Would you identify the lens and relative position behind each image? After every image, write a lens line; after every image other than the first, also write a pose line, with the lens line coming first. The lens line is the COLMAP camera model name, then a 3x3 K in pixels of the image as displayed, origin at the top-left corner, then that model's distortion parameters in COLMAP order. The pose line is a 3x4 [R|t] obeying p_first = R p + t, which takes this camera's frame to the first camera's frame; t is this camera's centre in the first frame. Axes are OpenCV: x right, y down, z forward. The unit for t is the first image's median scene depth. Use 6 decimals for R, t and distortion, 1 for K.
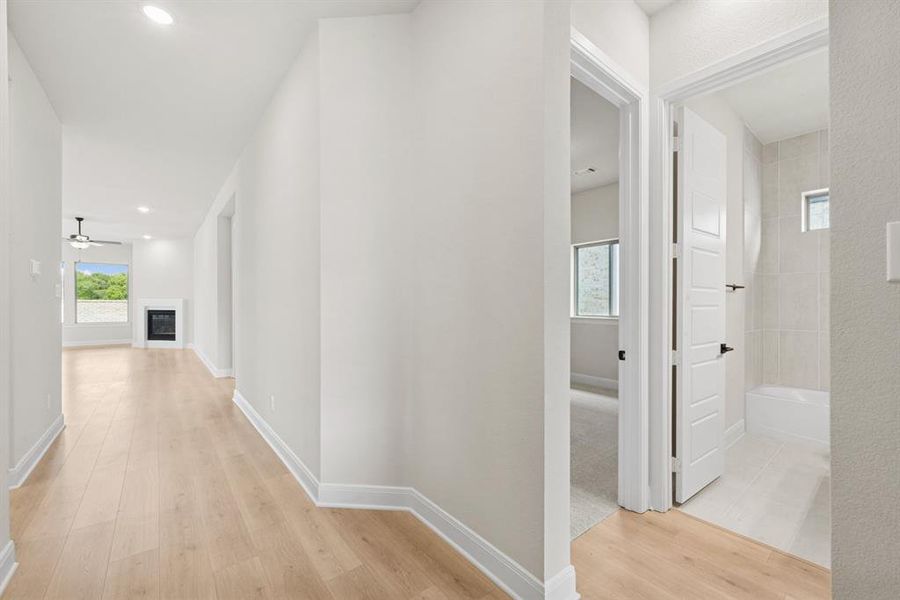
lens RADIAL K [[360.5, 0, 446.1], [0, 360.5, 303.3], [0, 0, 1]] dist [-0.001824, -0.001204]
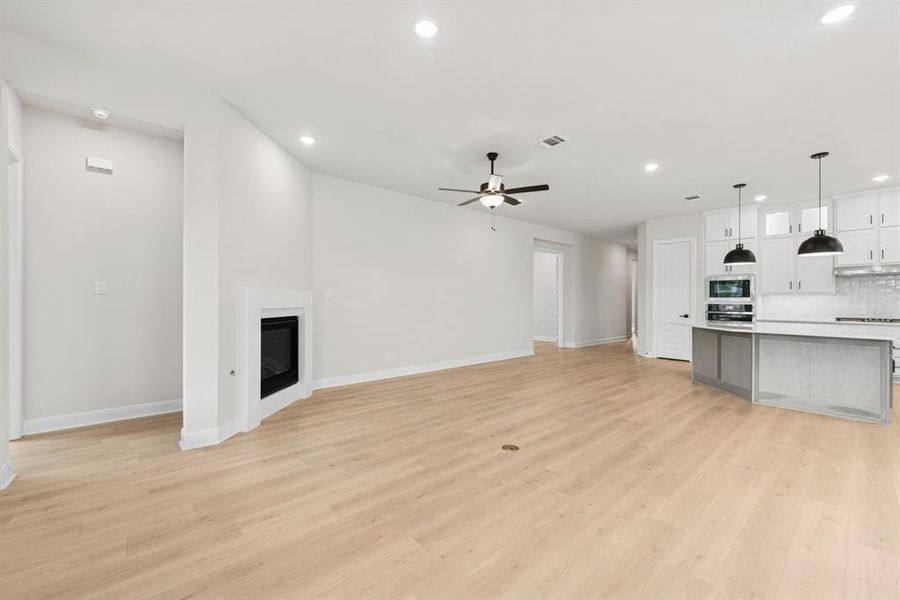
lens RADIAL K [[360.5, 0, 449.8], [0, 360.5, 301.8], [0, 0, 1]] dist [-0.001824, -0.001204]
pose [[-0.044439, -0.009226, 0.998969, -1.255366], [-0.003646, 0.999952, 0.009073, -0.003334], [-0.999005, -0.003239, -0.044471, 0.857206]]
